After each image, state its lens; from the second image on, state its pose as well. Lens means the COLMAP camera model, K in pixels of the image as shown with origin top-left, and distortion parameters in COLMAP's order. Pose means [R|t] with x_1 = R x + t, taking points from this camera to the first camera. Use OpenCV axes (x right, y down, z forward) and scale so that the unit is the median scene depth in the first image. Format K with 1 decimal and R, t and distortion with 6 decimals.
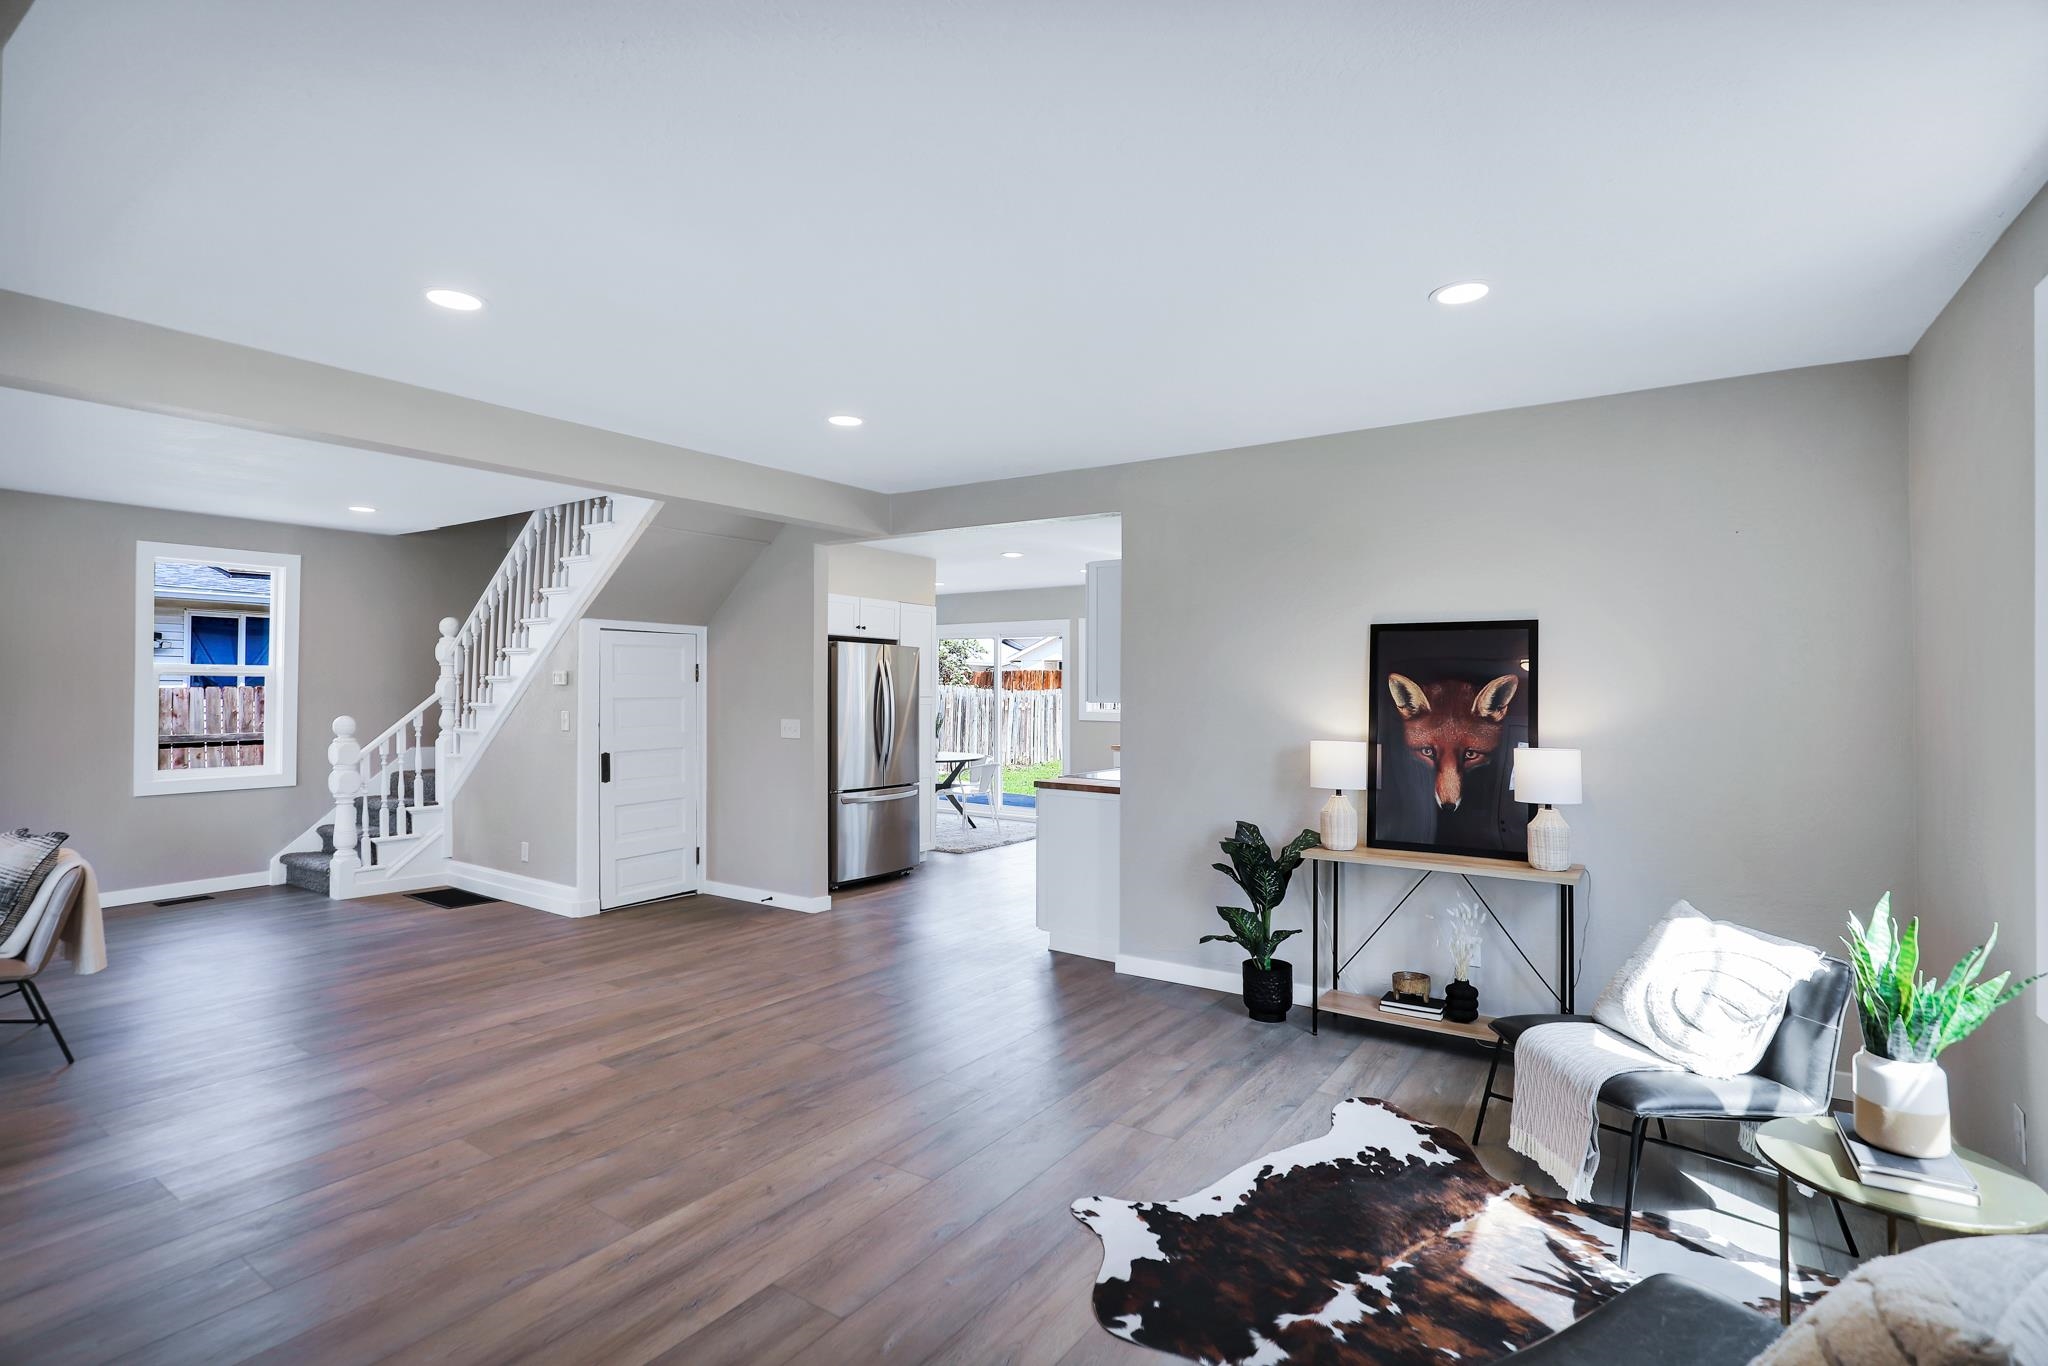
lens RADIAL K [[952.7, 0, 1027.5], [0, 952.7, 673.4], [0, 0, 1]] dist [-0.023074, 0.002196]
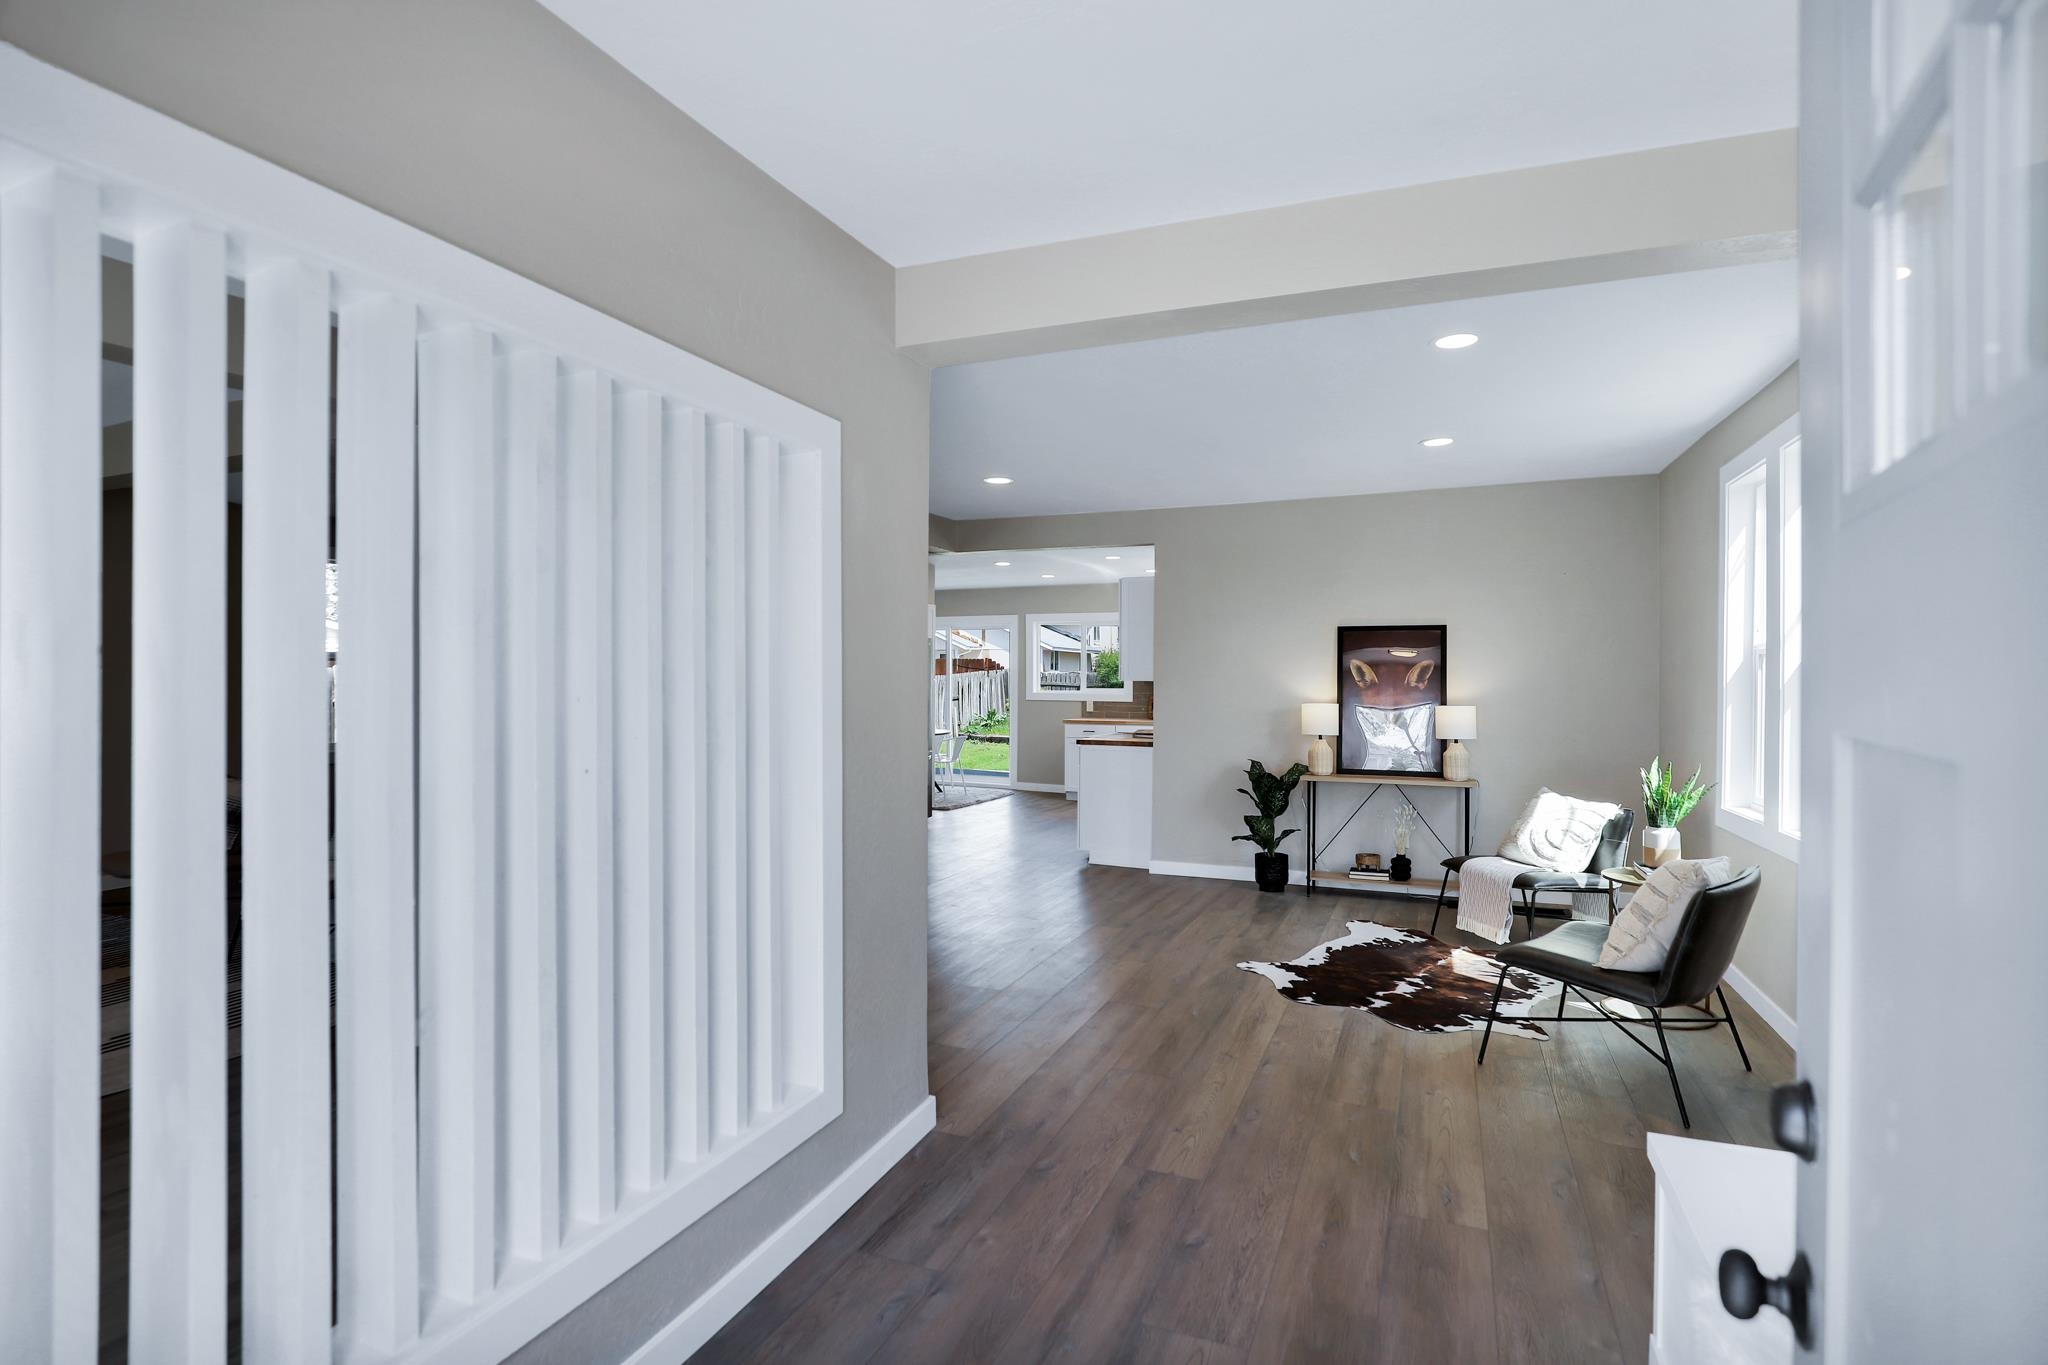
lens RADIAL K [[952.7, 0, 1021.7], [0, 952.7, 681.0], [0, 0, 1]] dist [-0.023074, 0.002196]
pose [[0.983096, -0.003421, 0.183059, -0.427746], [-0.000456, 0.999777, 0.021132, 0.003982], [-0.183091, -0.020859, 0.982875, -0.404694]]
